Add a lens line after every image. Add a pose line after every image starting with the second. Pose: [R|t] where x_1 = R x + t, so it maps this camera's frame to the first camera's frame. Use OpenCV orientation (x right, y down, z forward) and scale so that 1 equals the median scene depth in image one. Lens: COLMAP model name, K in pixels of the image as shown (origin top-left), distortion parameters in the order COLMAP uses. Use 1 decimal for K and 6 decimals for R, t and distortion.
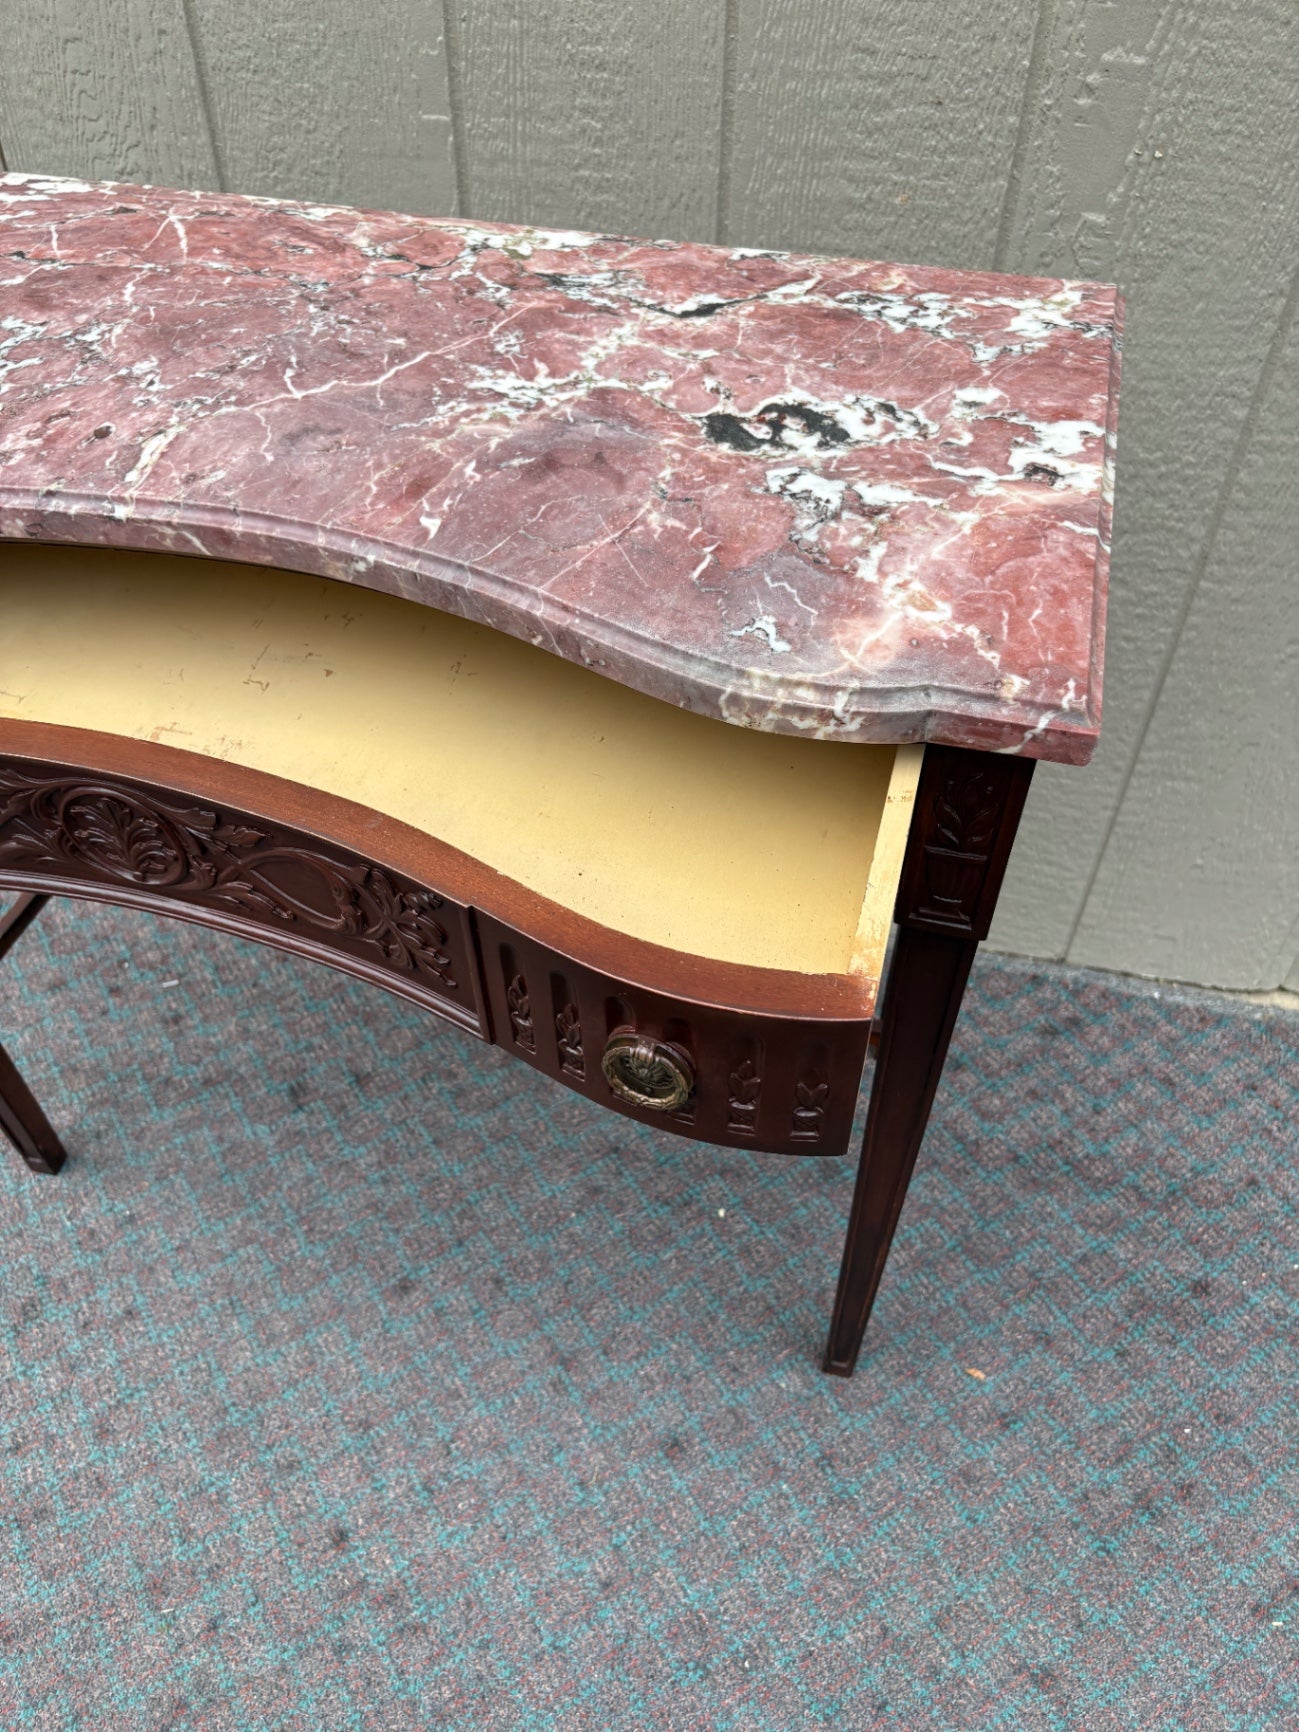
lens RADIAL K [[1323.8, 0, 633.4], [0, 1323.8, 889.1], [0, 0, 1]] dist [0.001417, 0.009645]
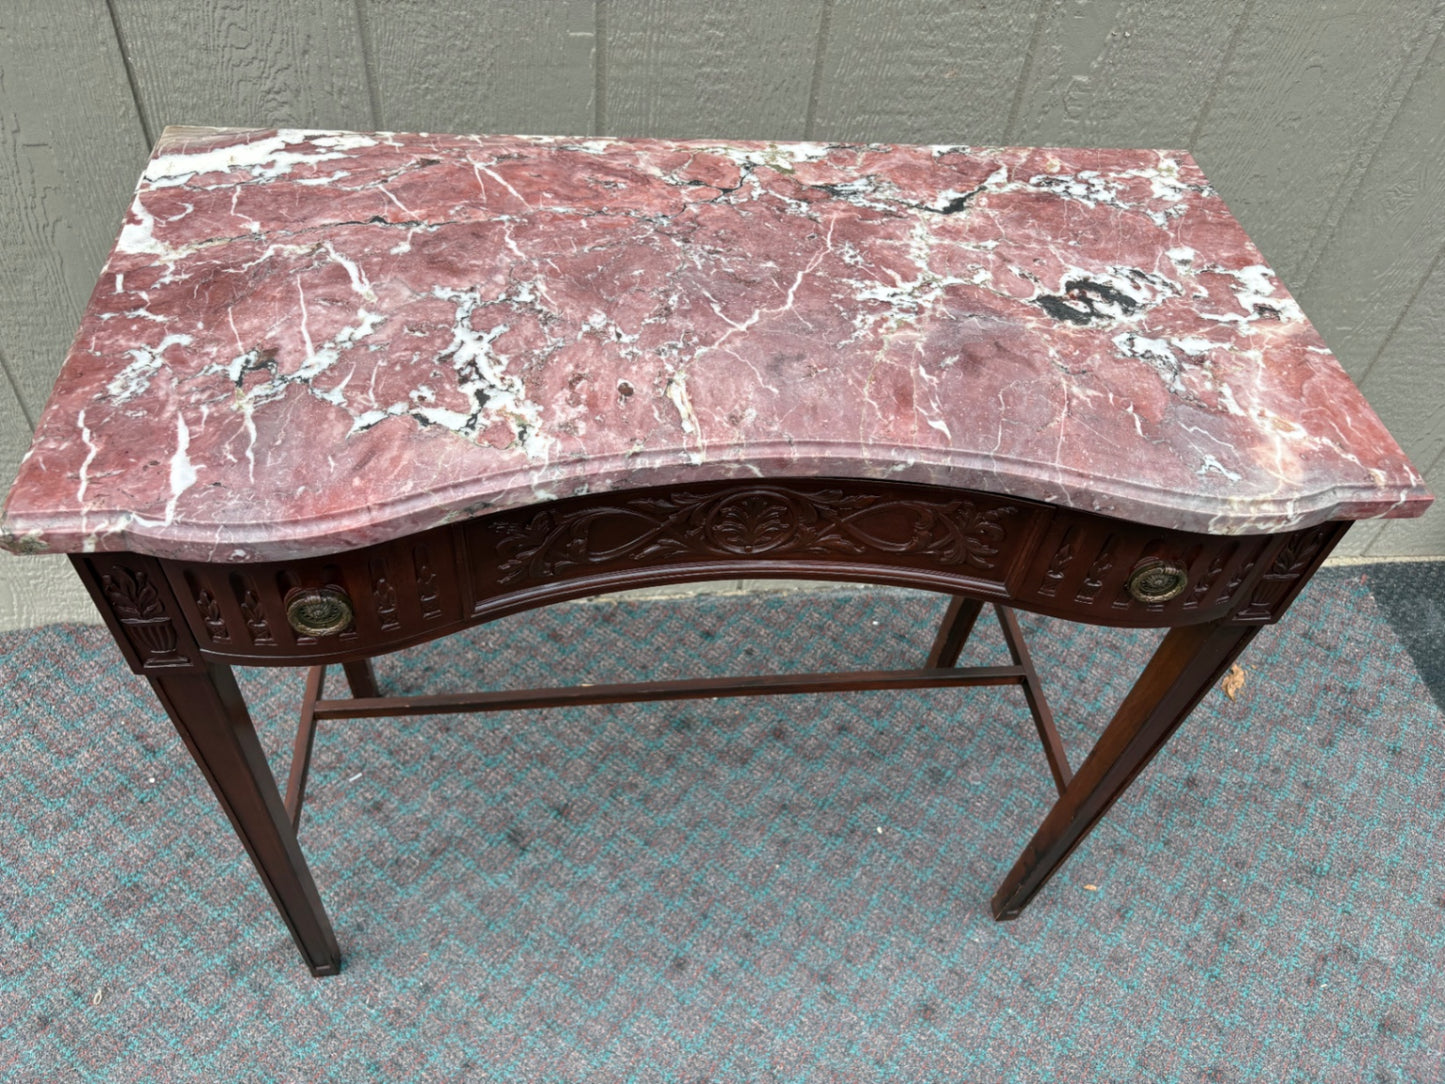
lens RADIAL K [[1103.5, 0, 718.0], [0, 1103.5, 557.0], [0, 0, 1]] dist [0.003738, 0.012154]
pose [[0.925152, -0.221284, 0.308426, -0.585390], [0.208467, 0.975199, 0.074352, -0.221000], [-0.317230, -0.004490, 0.948338, 0.014697]]
